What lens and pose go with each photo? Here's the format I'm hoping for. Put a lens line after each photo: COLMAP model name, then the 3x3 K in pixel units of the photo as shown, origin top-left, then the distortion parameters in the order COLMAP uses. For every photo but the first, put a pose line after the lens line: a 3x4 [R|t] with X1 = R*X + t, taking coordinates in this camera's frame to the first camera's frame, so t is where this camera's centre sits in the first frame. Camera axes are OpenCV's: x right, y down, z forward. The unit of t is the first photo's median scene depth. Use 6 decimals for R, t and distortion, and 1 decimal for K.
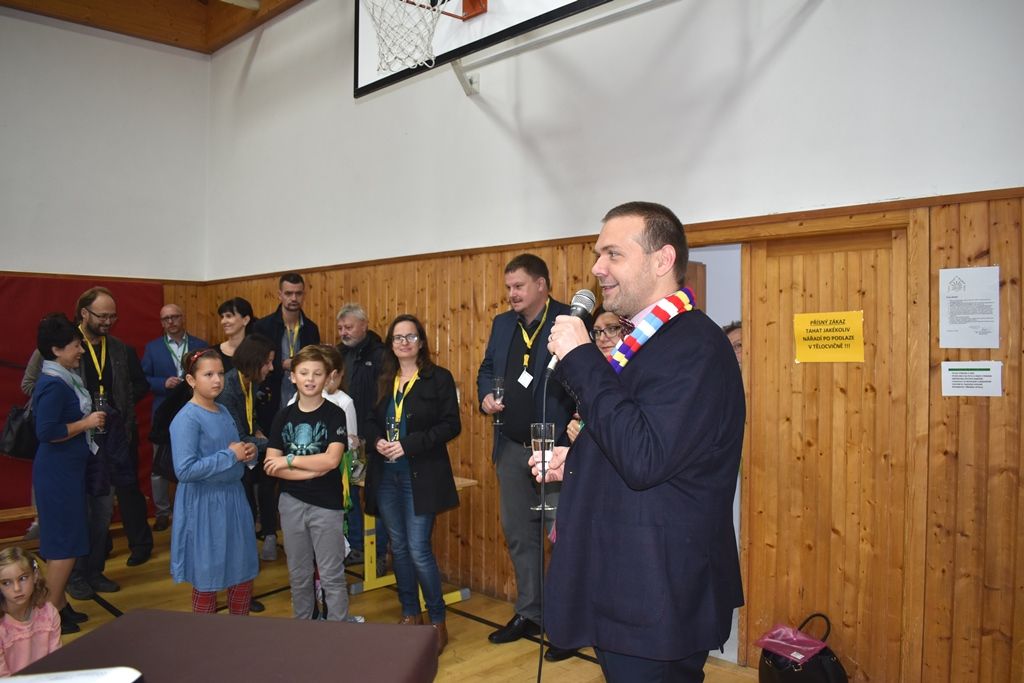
lens RADIAL K [[801.3, 0, 512.8], [0, 801.3, 346.2], [0, 0, 1]] dist [-0.092770, 0.013117]
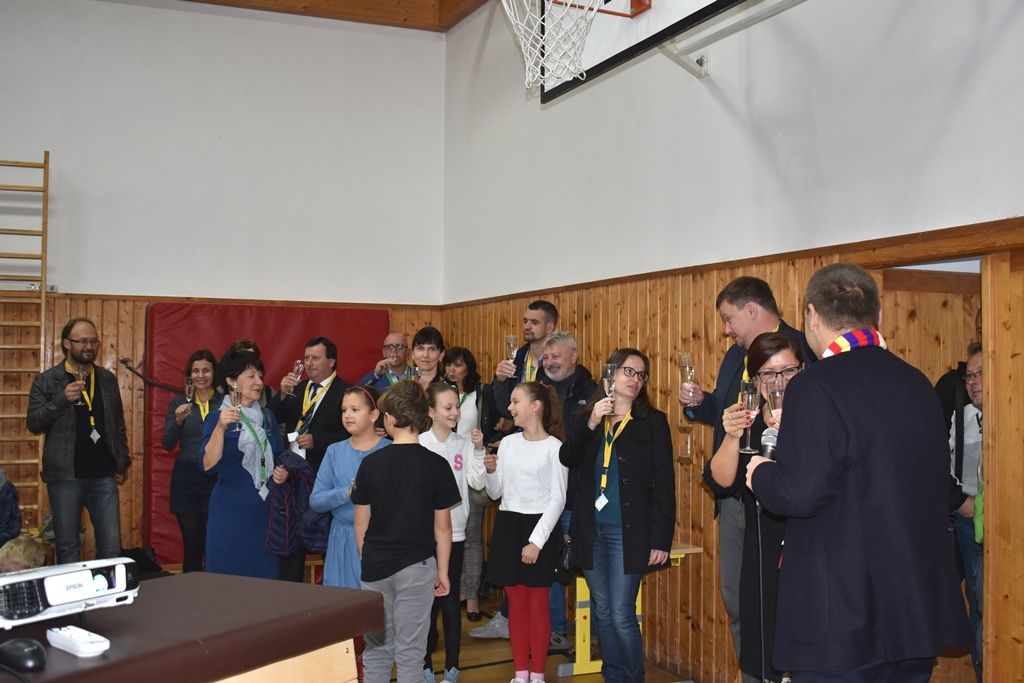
lens RADIAL K [[1189.2, 0, 512.0], [0, 1189.2, 341.5], [0, 0, 1]] dist [-0.043171, 0.015690]
pose [[0.928295, -0.008320, -0.371752, 0.219877], [-0.005833, 0.999301, -0.036929, 0.002811], [0.371800, 0.036450, 0.927597, -0.202704]]
